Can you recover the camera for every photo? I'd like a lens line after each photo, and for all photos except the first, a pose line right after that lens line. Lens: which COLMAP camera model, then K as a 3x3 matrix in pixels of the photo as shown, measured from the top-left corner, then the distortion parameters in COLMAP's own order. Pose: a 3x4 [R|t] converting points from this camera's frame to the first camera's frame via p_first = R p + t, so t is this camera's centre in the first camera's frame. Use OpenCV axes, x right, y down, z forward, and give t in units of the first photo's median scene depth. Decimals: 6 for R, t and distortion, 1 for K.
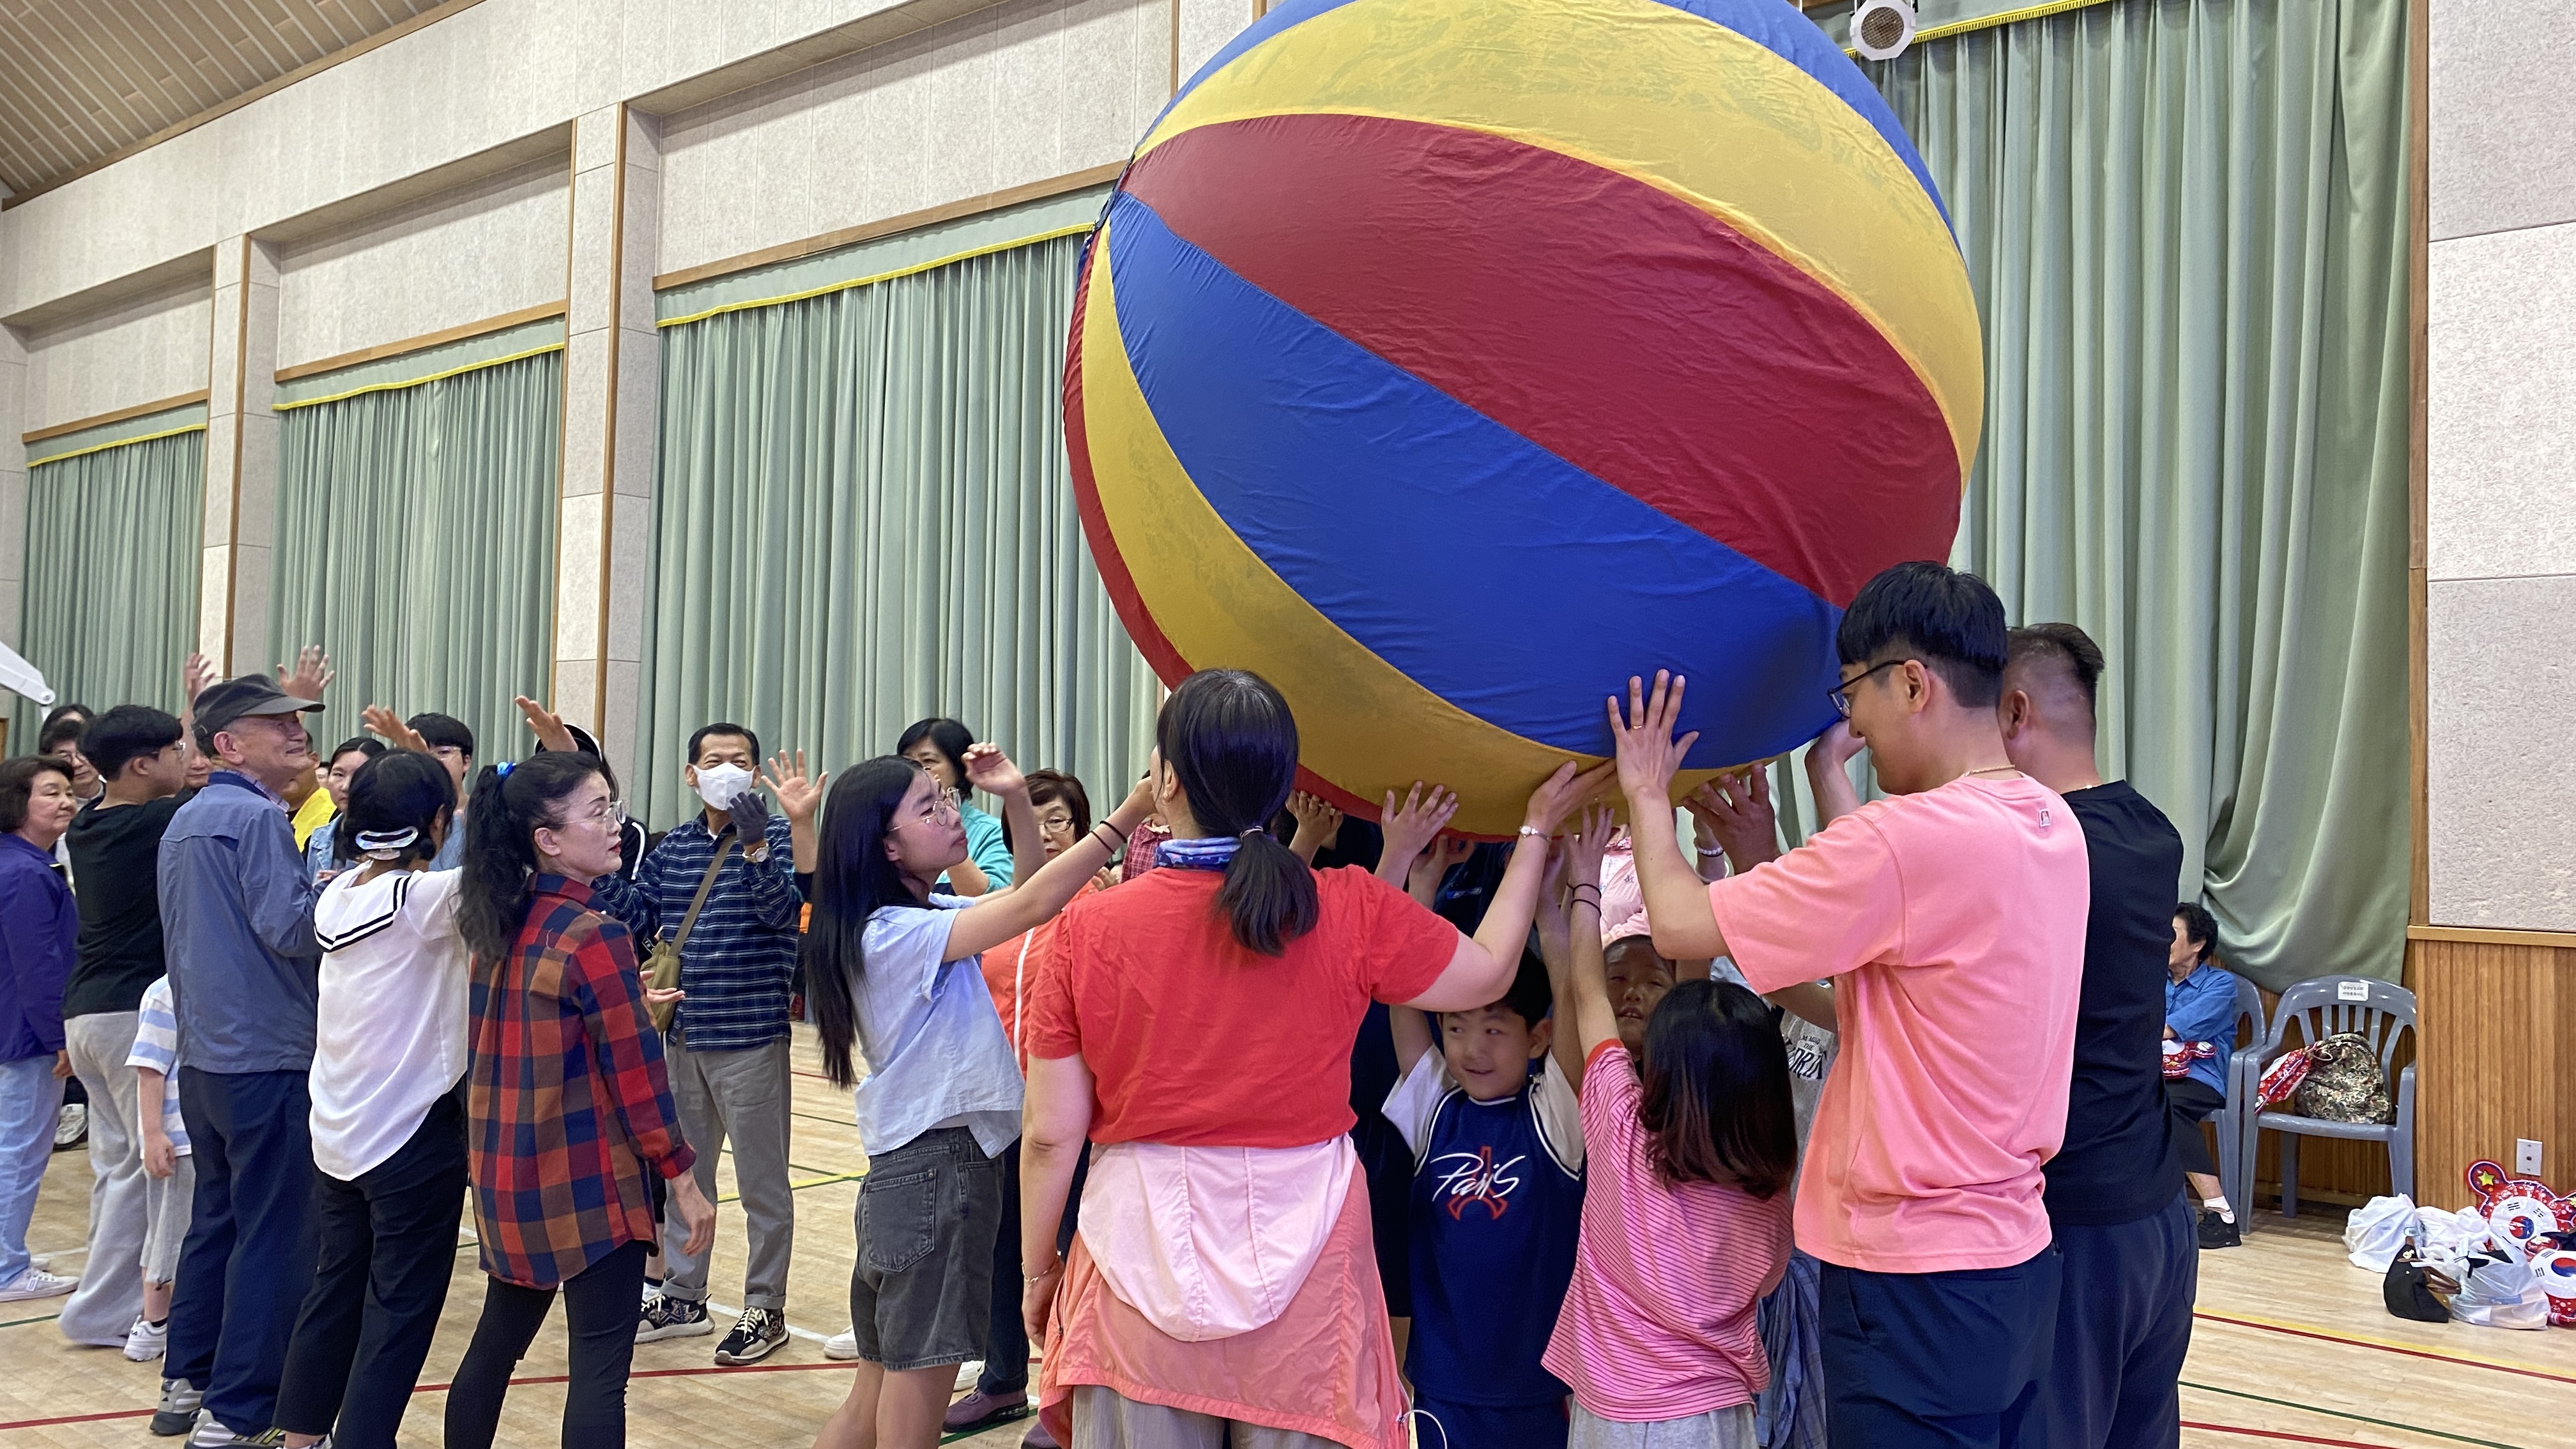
lens RADIAL K [[1984.6, 0, 1262.9], [0, 1984.6, 720.3], [0, 0, 1]] dist [0.041336, -0.044021]
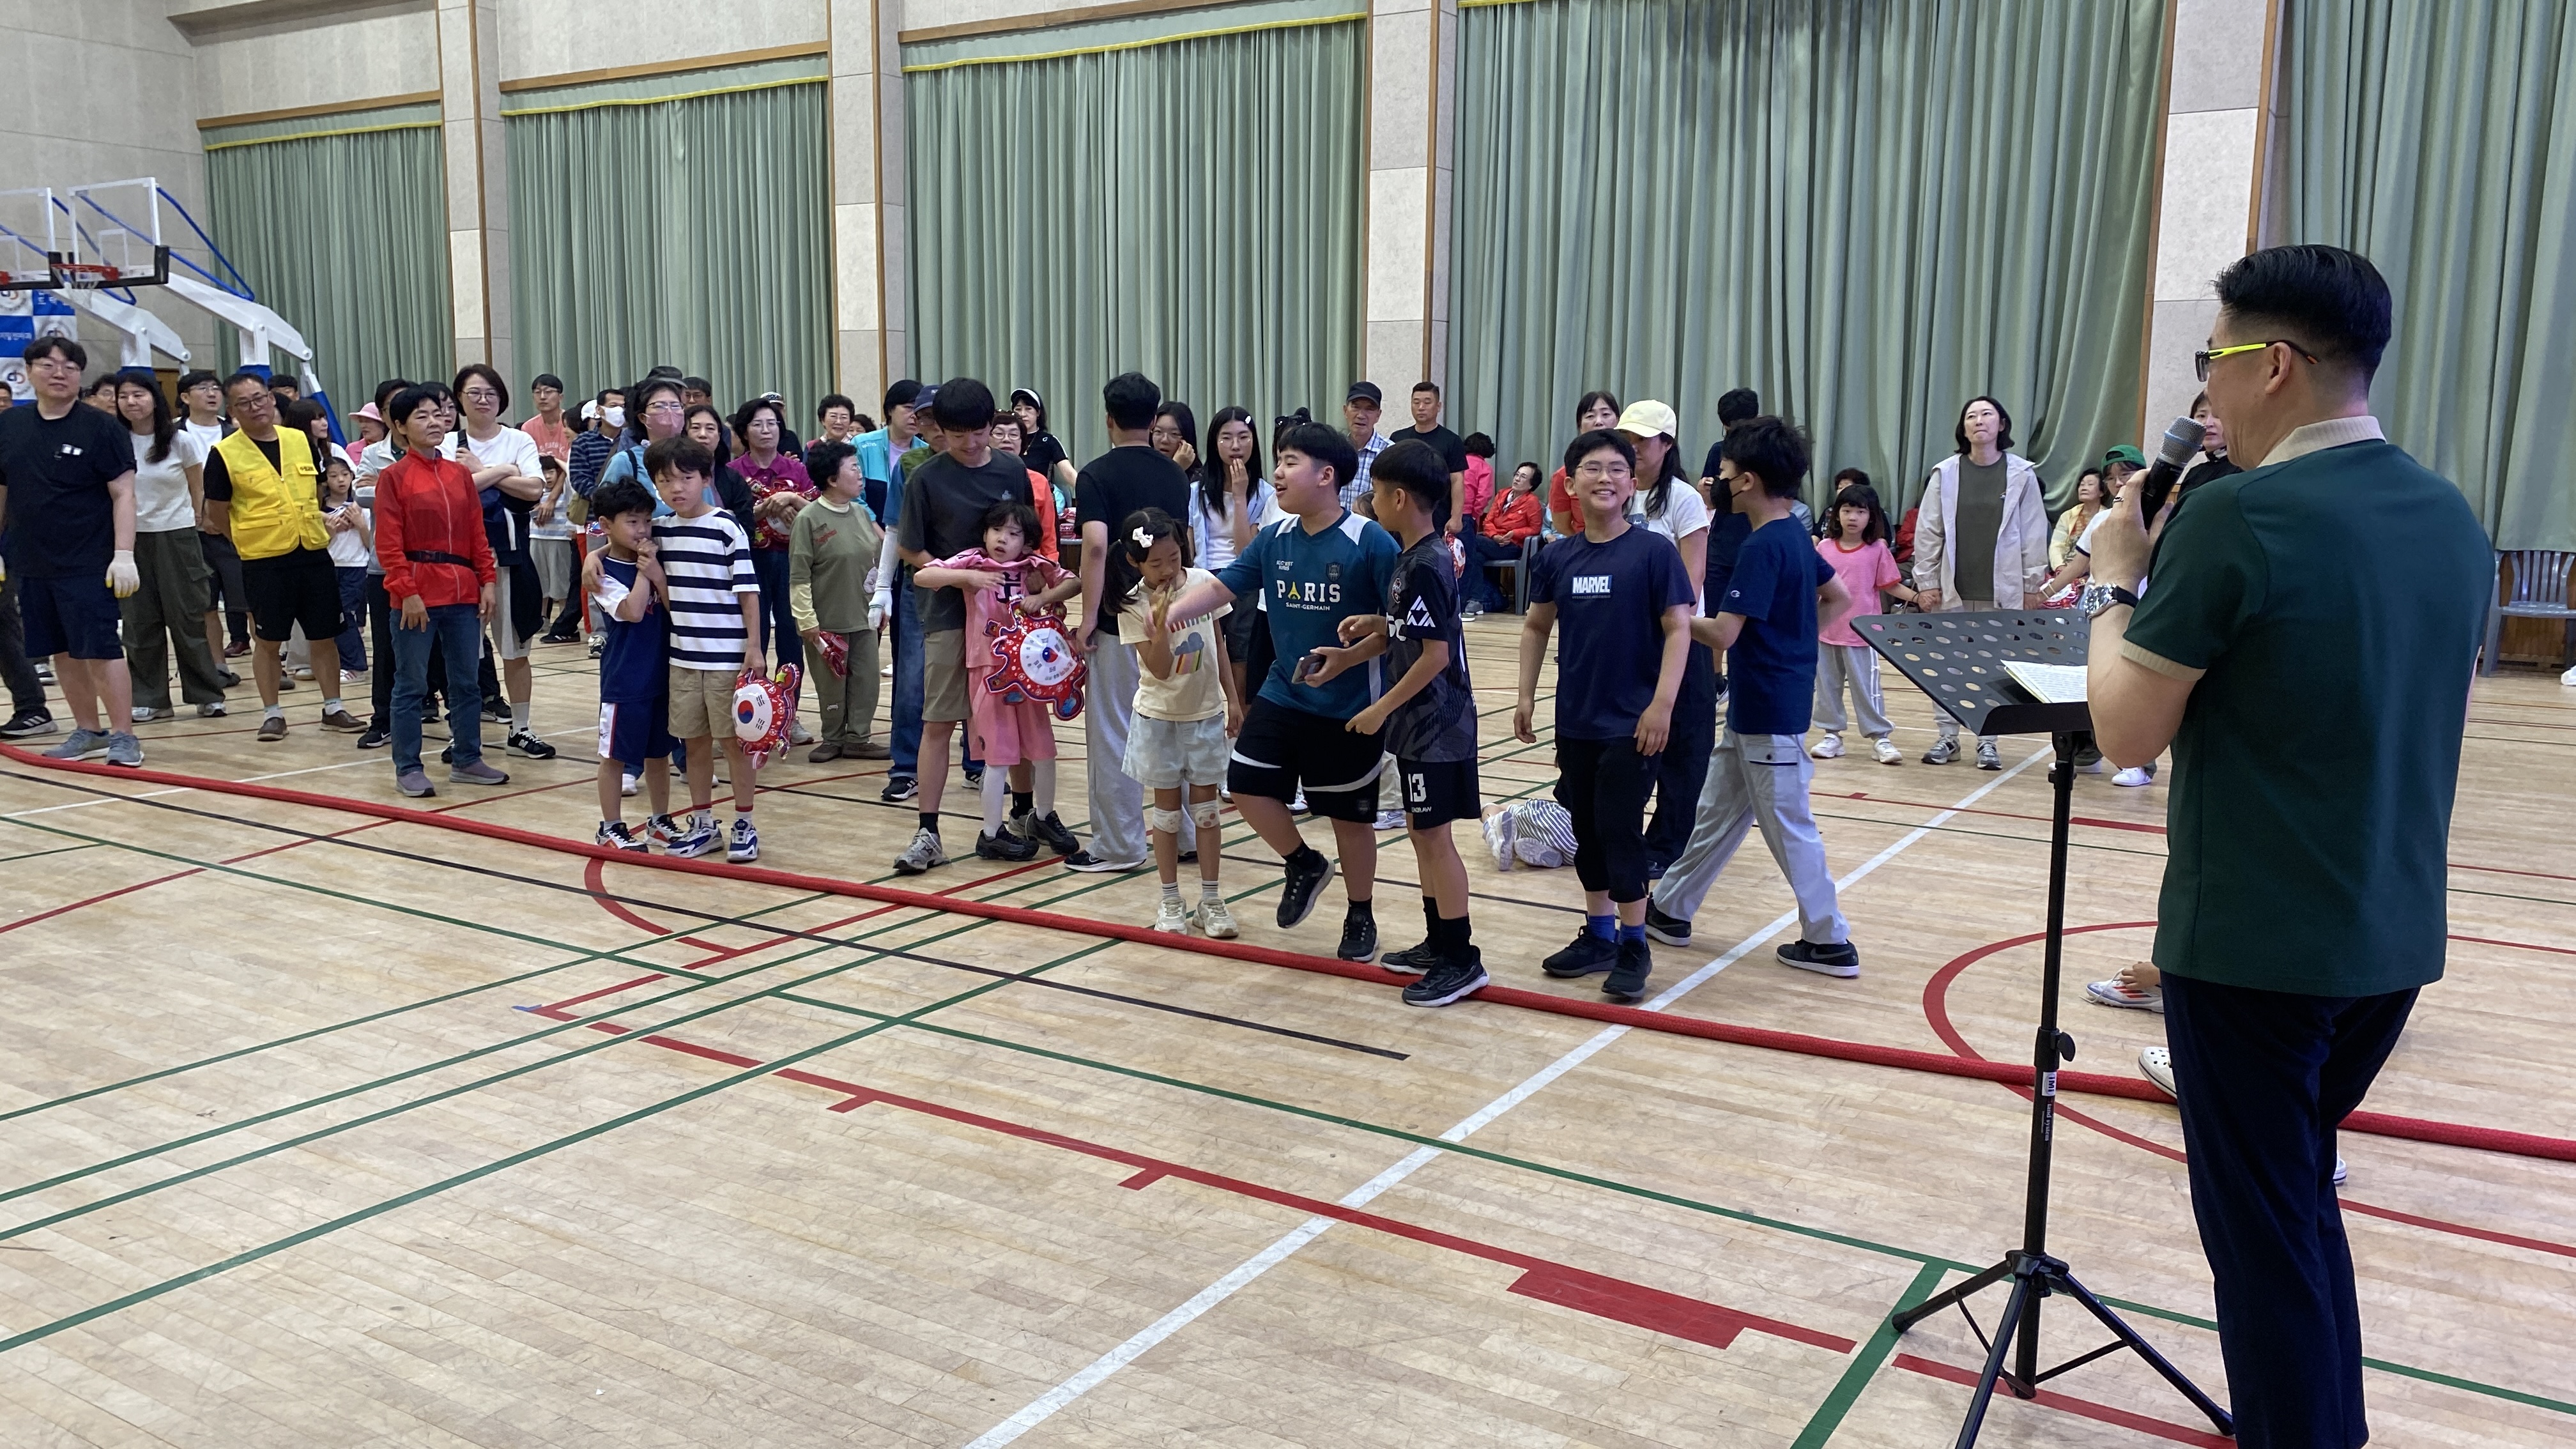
lens RADIAL K [[1984.6, 0, 1283.6], [0, 1984.6, 705.5], [0, 0, 1]] dist [0.041336, -0.044021]
pose [[0.989848, -0.032570, 0.138348, -0.251248], [0.007511, 0.984017, 0.177915, -0.018195], [-0.141932, -0.175069, 0.974272, -0.391735]]
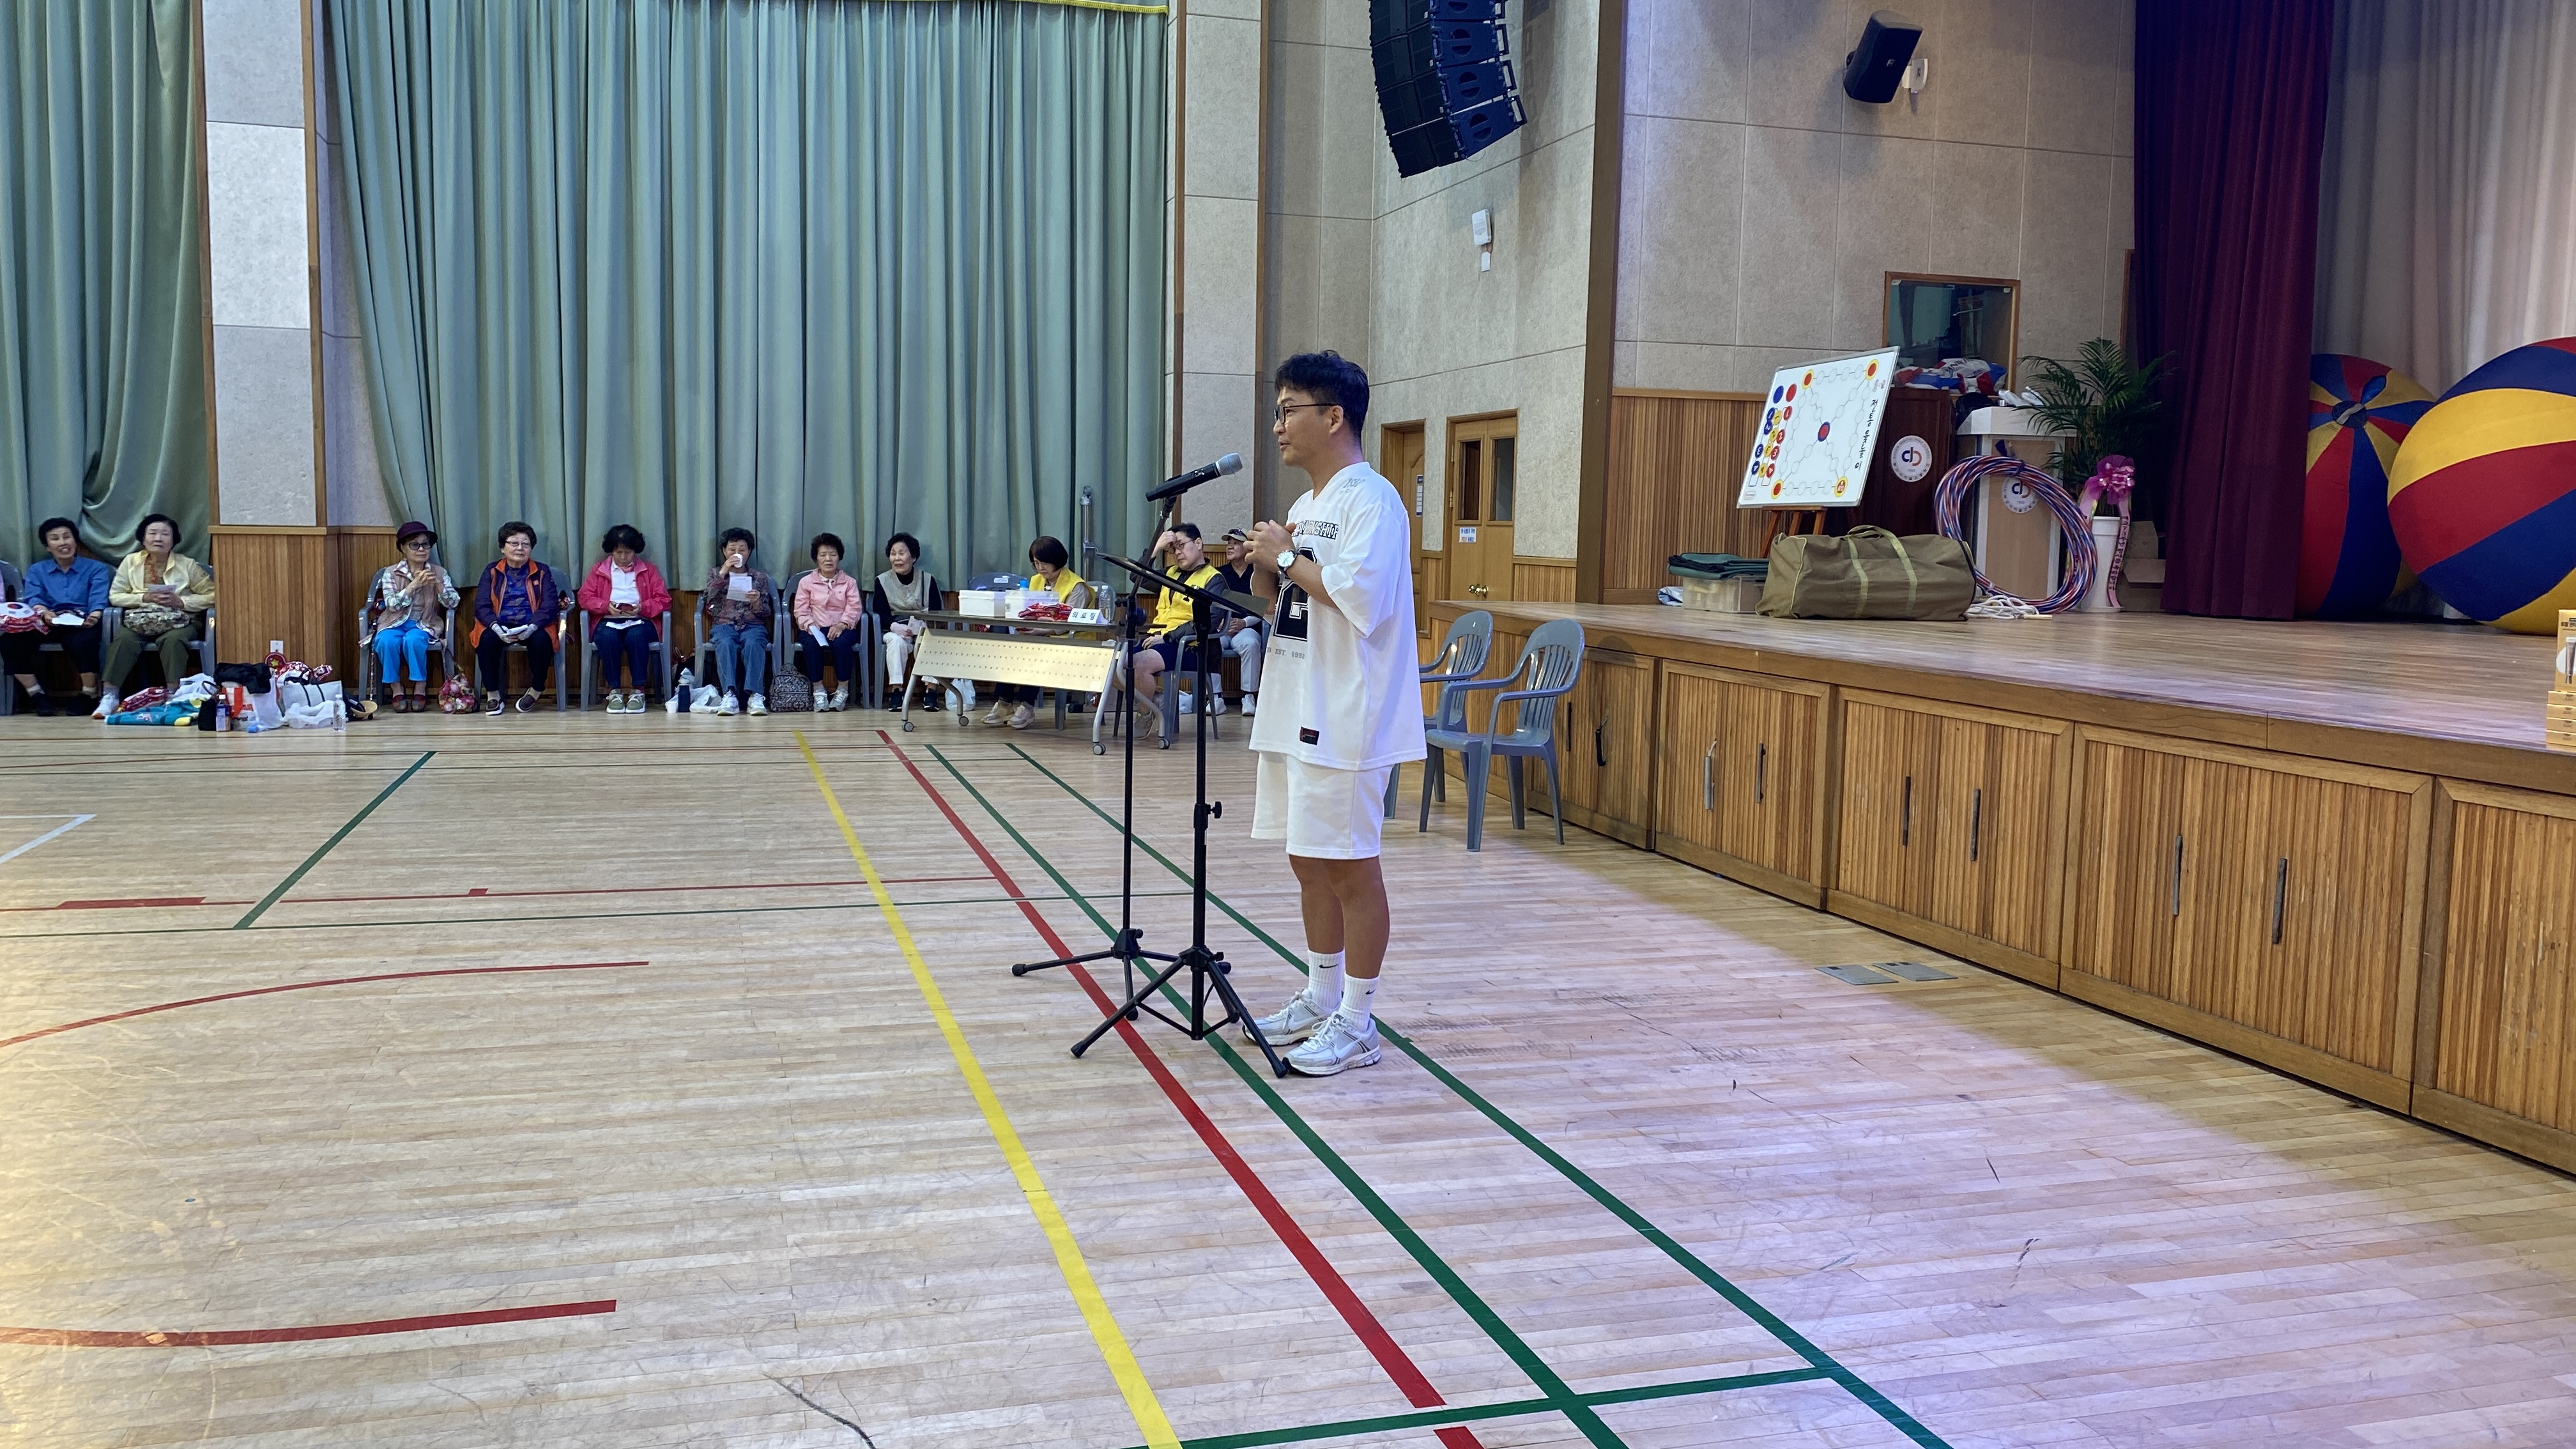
lens RADIAL K [[1984.6, 0, 1281.6], [0, 1984.6, 702.5], [0, 0, 1]] dist [0.041336, -0.044021]
pose [[0.551373, -0.086840, 0.829727, -0.183152], [-0.037414, 0.990993, 0.128580, -0.001851], [-0.833419, -0.101939, 0.543158, -0.364973]]
